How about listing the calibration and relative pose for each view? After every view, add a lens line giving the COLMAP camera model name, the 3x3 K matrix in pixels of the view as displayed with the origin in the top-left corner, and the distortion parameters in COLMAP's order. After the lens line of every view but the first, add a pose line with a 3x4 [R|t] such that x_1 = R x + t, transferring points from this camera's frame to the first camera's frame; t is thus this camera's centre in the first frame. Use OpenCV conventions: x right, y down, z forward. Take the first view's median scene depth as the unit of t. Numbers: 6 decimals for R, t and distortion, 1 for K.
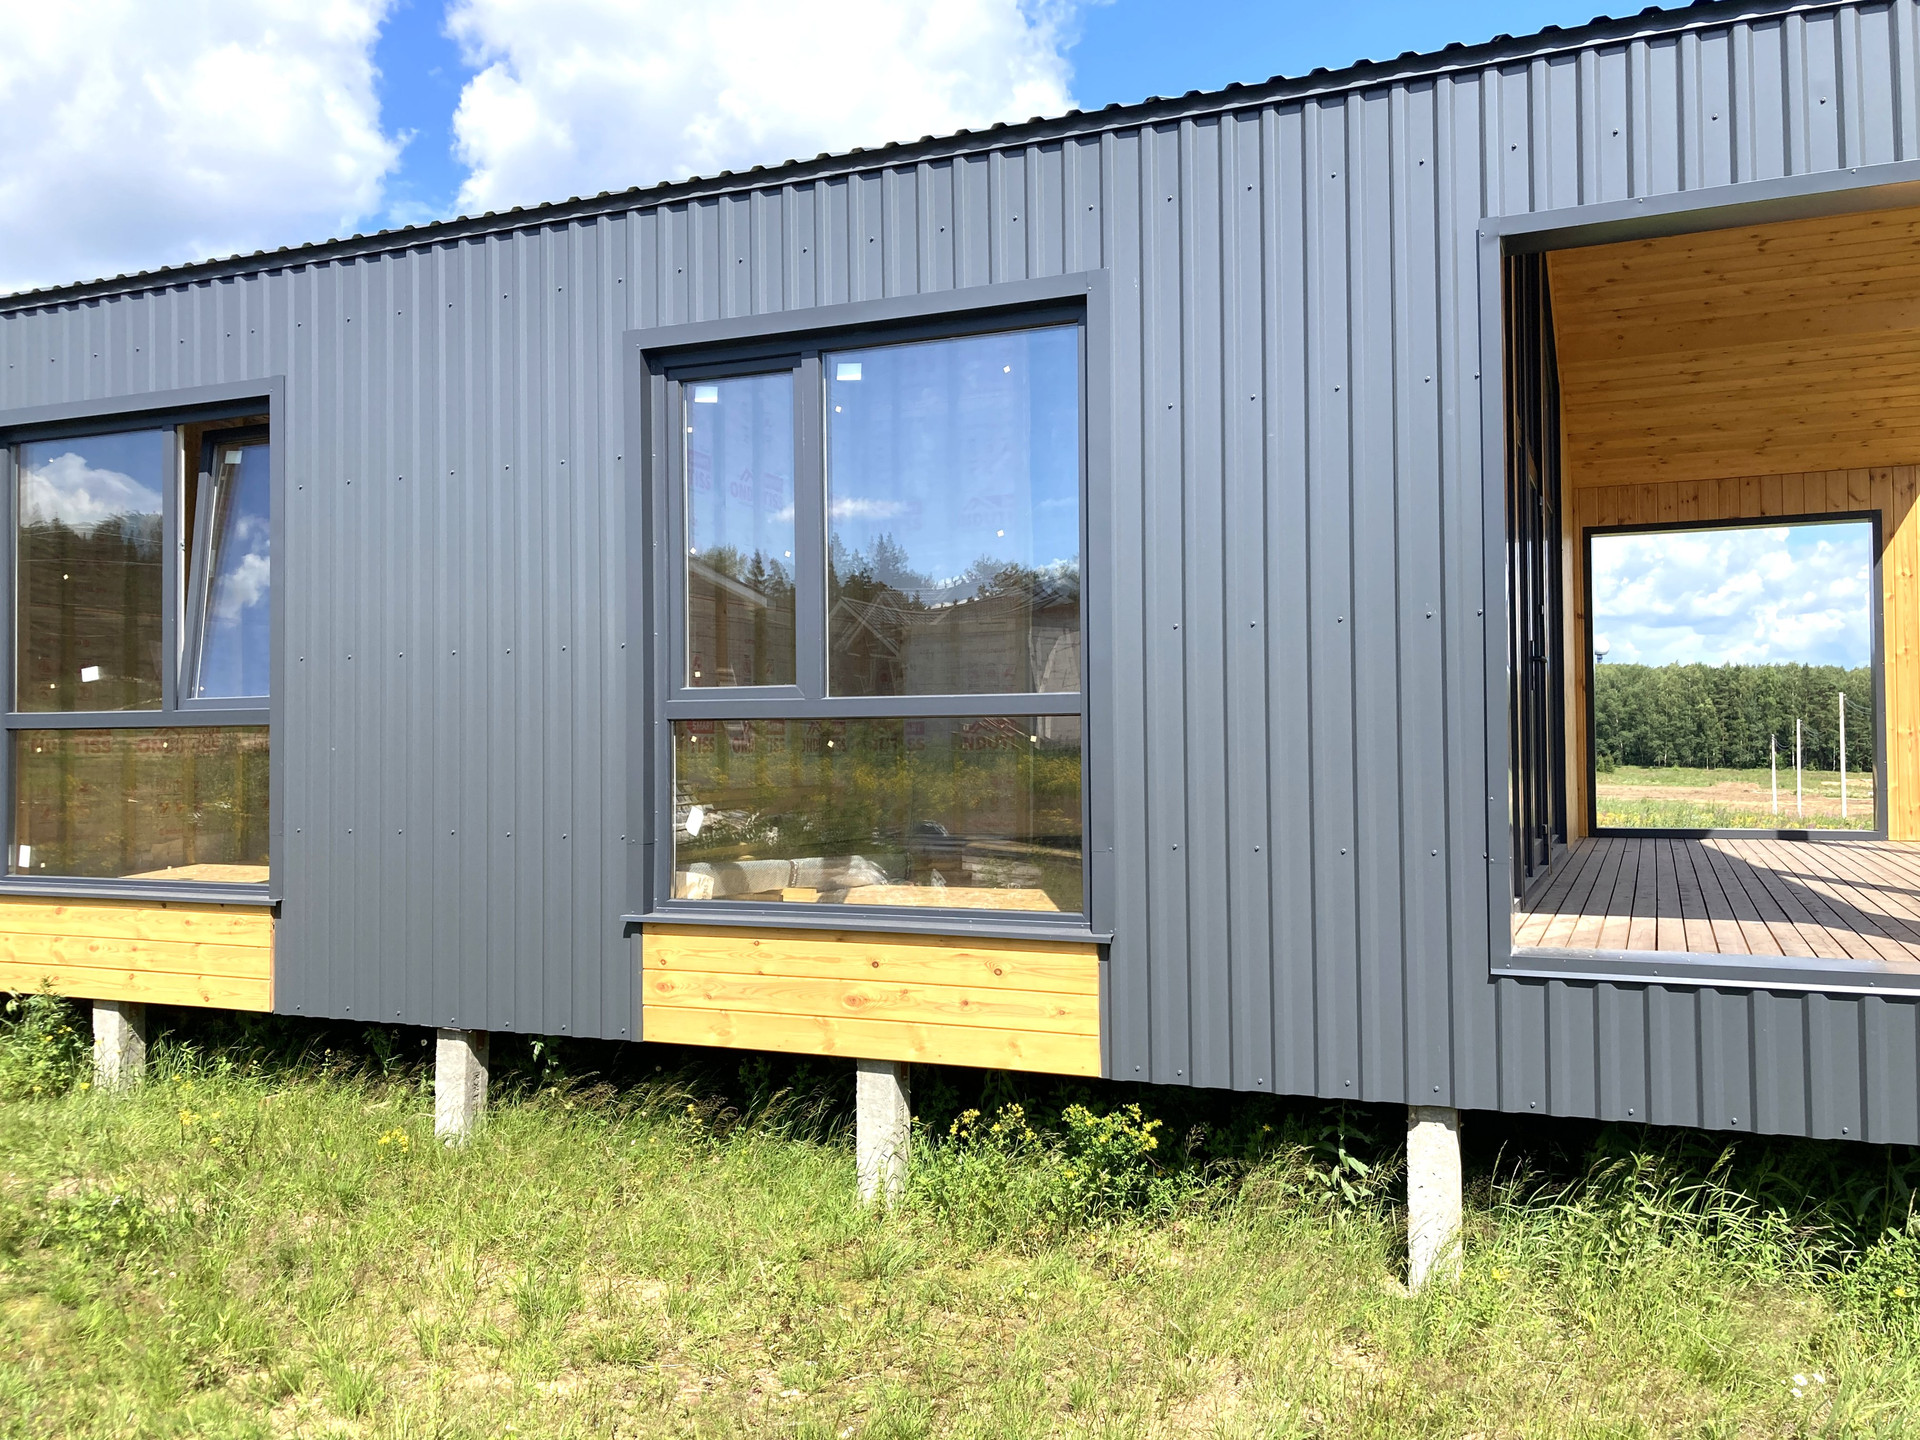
lens RADIAL K [[1614.0, 0, 945.0], [0, 1614.0, 709.8], [0, 0, 1]] dist [0.038564, -0.035382]
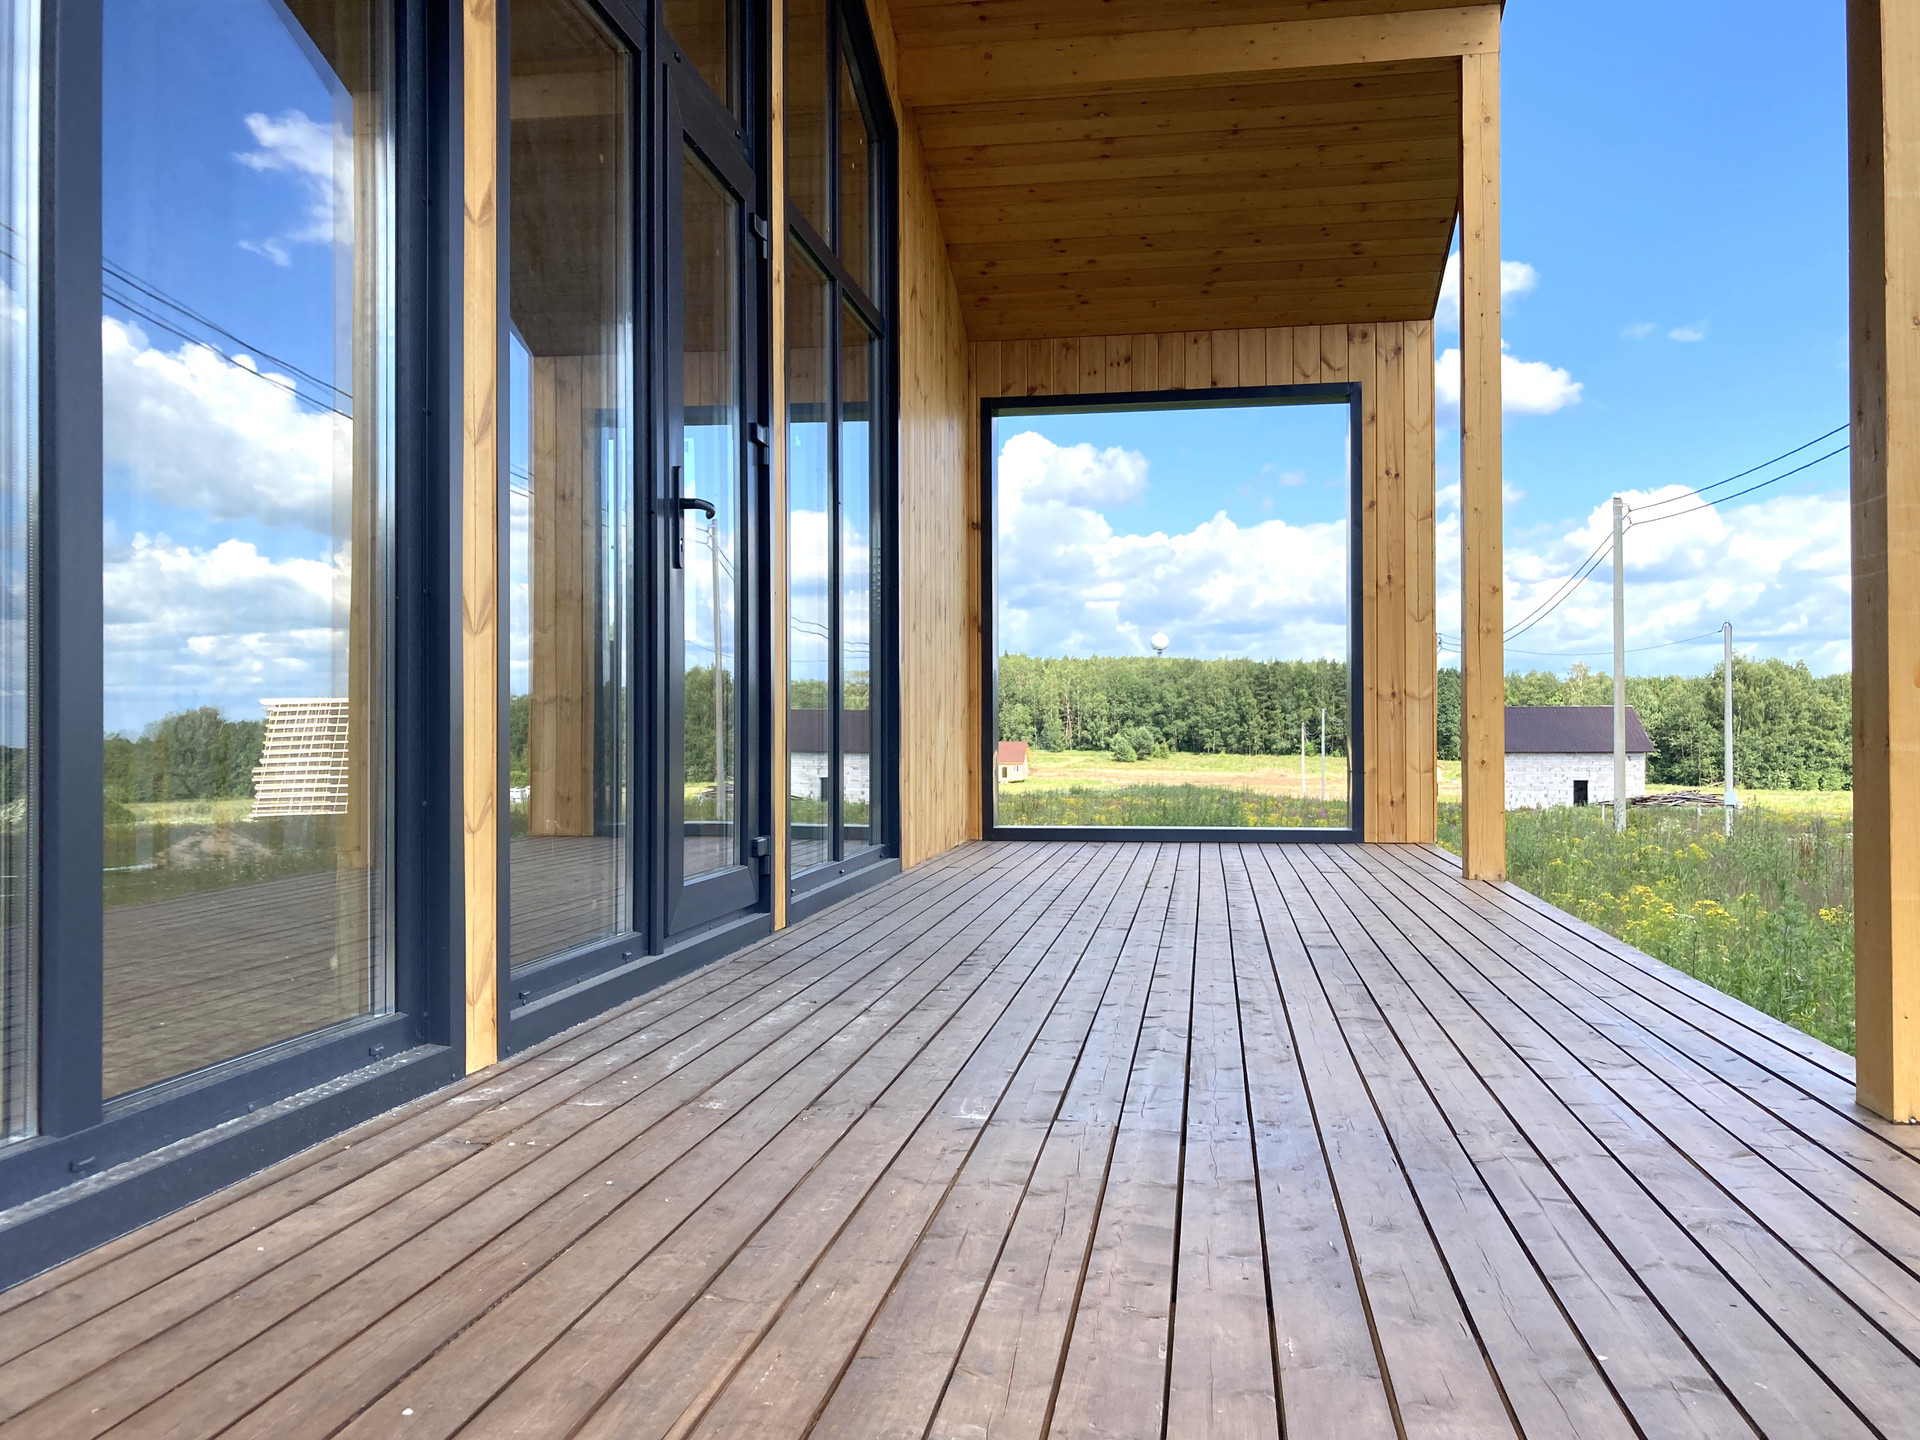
lens RADIAL K [[1614.0, 0, 959.8], [0, 1614.0, 722.1], [0, 0, 1]] dist [0.038564, -0.035382]
pose [[0.966546, 0.003071, 0.256475, 0.223516], [-0.006837, 0.999881, 0.013795, 0.018796], [-0.256402, -0.015087, 0.966452, 0.356544]]
